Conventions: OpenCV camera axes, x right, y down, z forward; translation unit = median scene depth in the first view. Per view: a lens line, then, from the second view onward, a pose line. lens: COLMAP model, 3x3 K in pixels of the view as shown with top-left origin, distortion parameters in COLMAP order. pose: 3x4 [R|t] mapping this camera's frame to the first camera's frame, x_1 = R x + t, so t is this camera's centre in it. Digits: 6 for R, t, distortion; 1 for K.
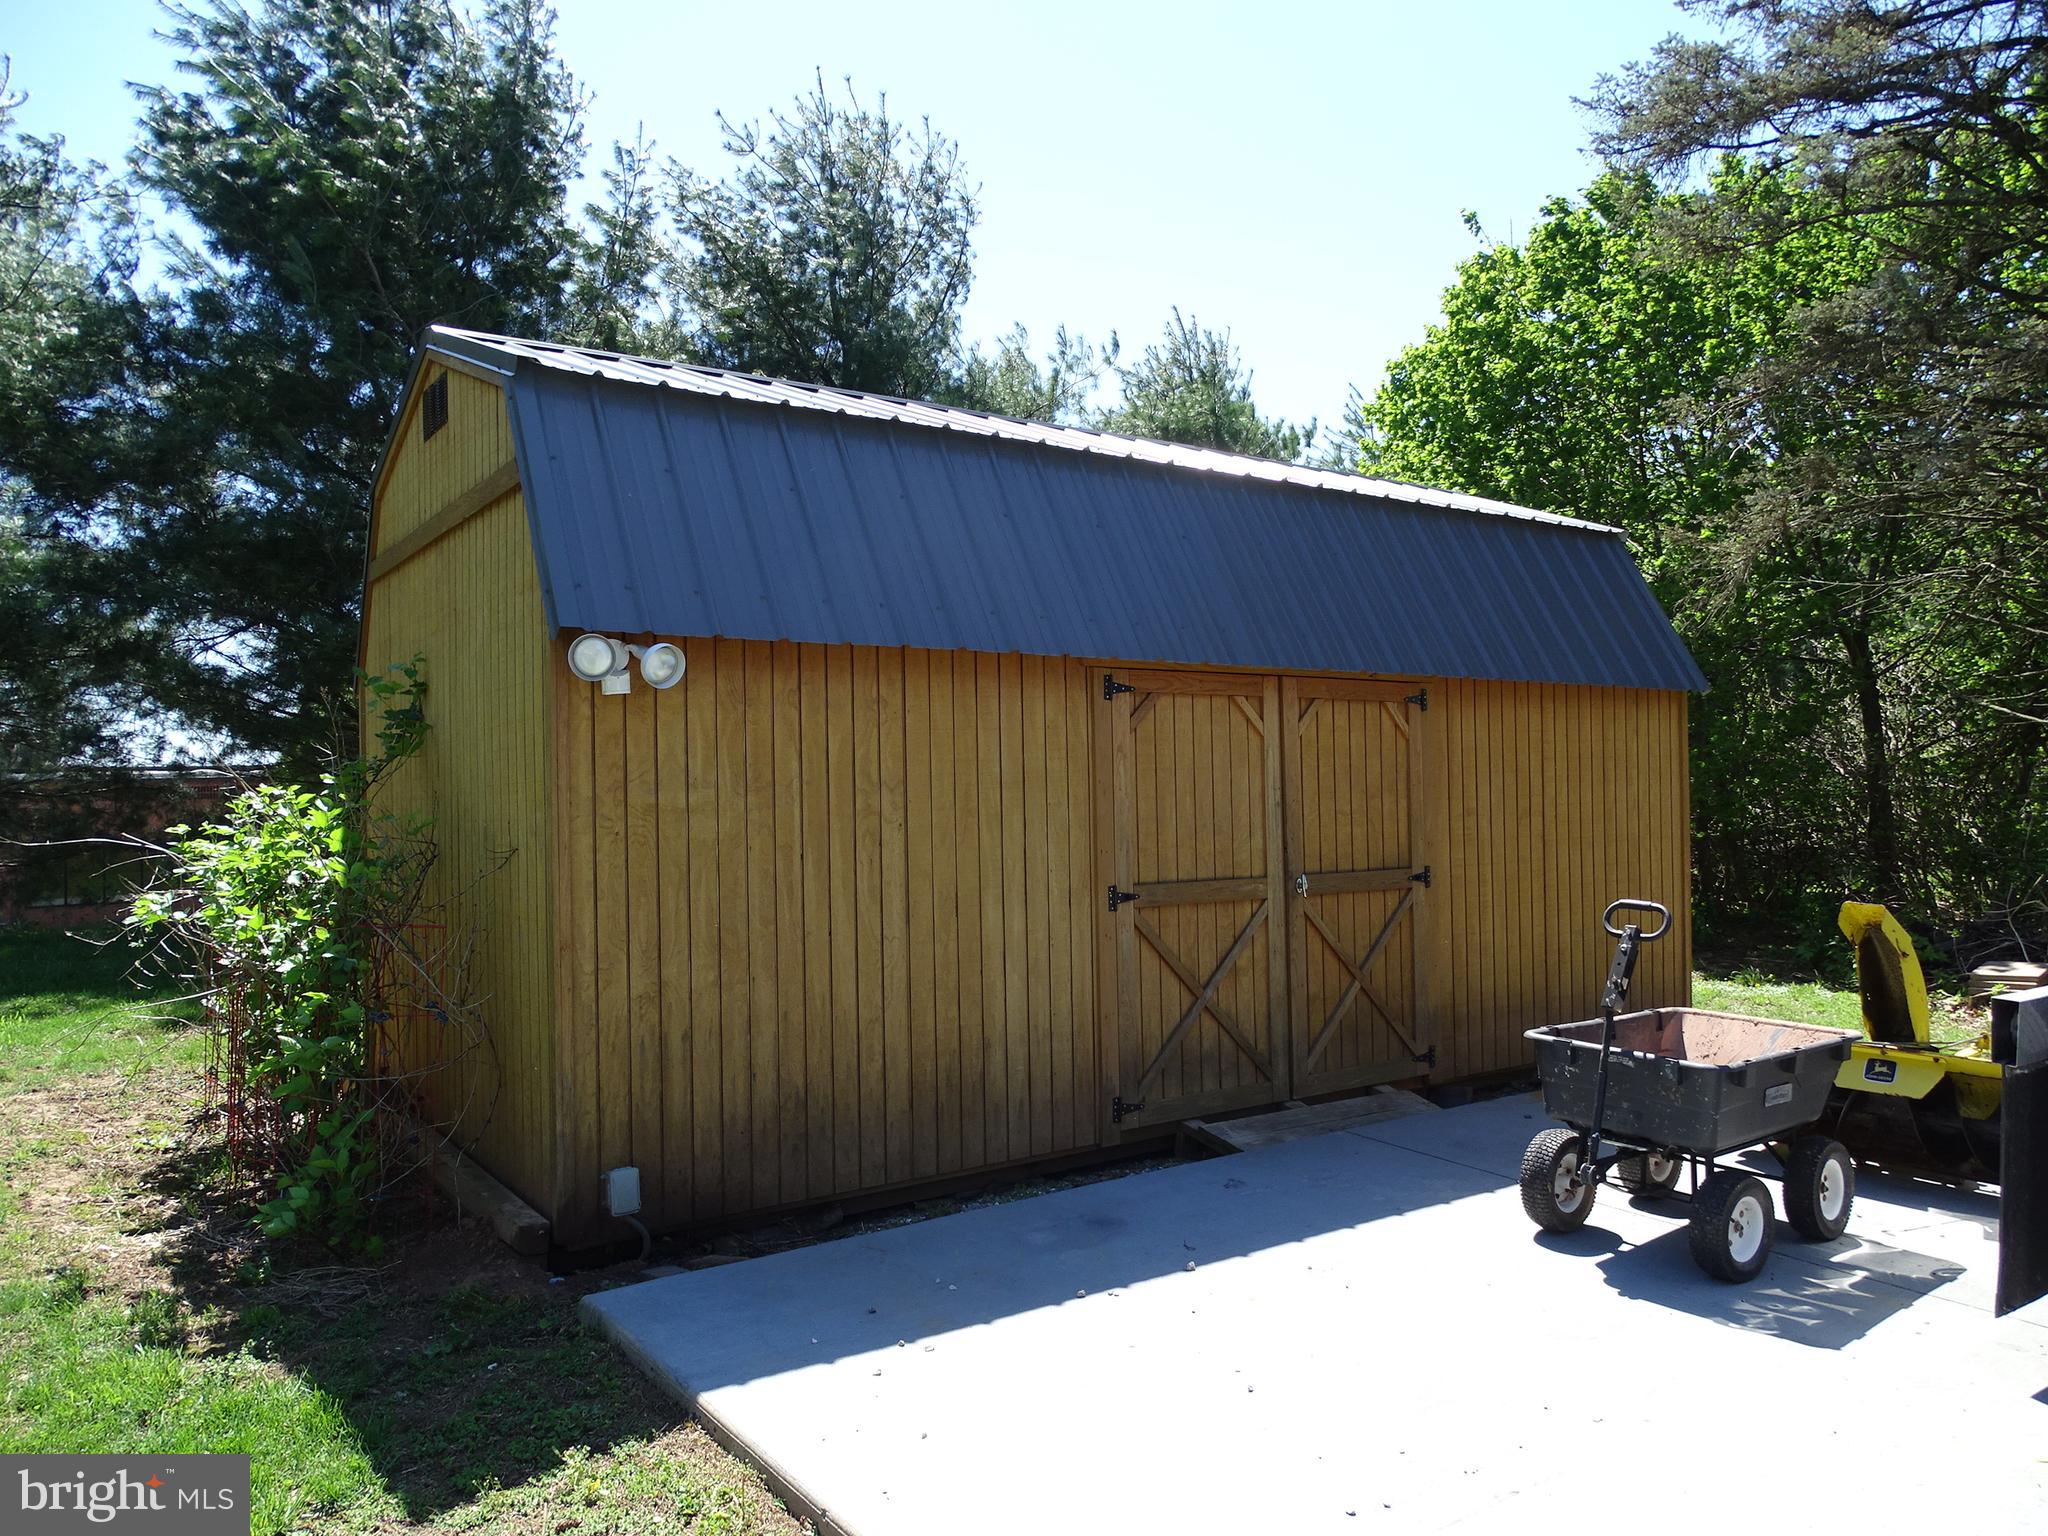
lens RADIAL K [[1442.8, 0, 1020.4], [0, 1442.8, 764.3], [0, 0, 1]] dist [0.006083, 0.006179]
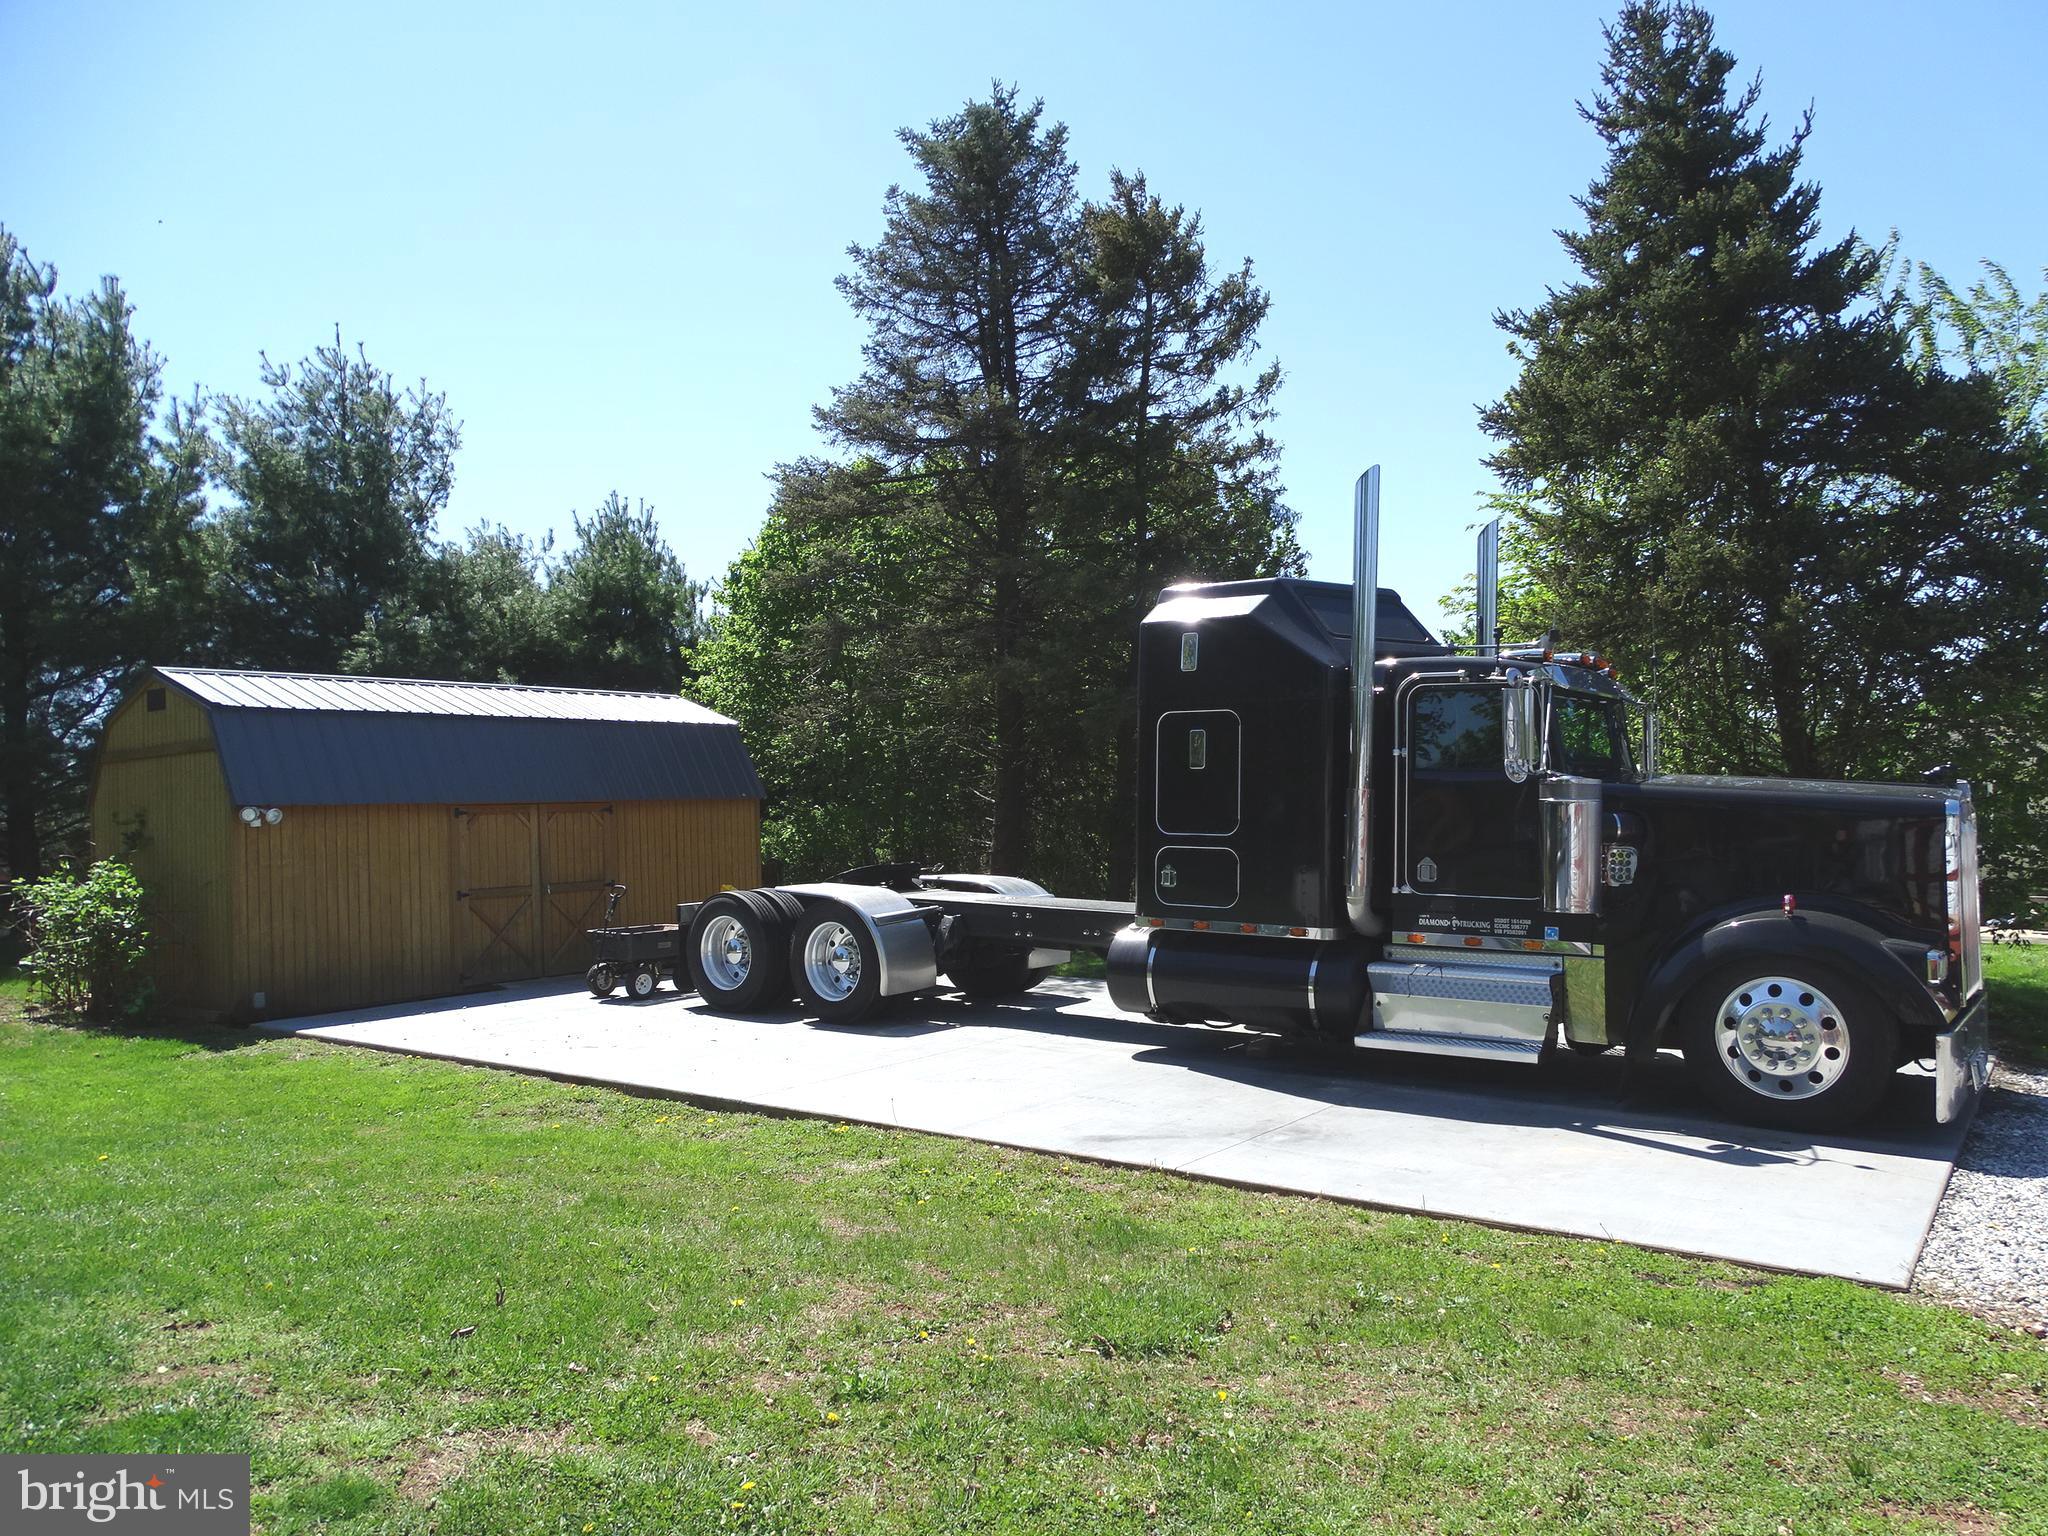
lens RADIAL K [[1442.8, 0, 979.5], [0, 1442.8, 755.7], [0, 0, 1]] dist [0.006083, 0.006179]
pose [[0.961712, -0.005730, 0.274001, 0.250569], [0.012747, 0.999635, -0.023833, -0.081409], [-0.273765, 0.026413, 0.961434, -1.711217]]
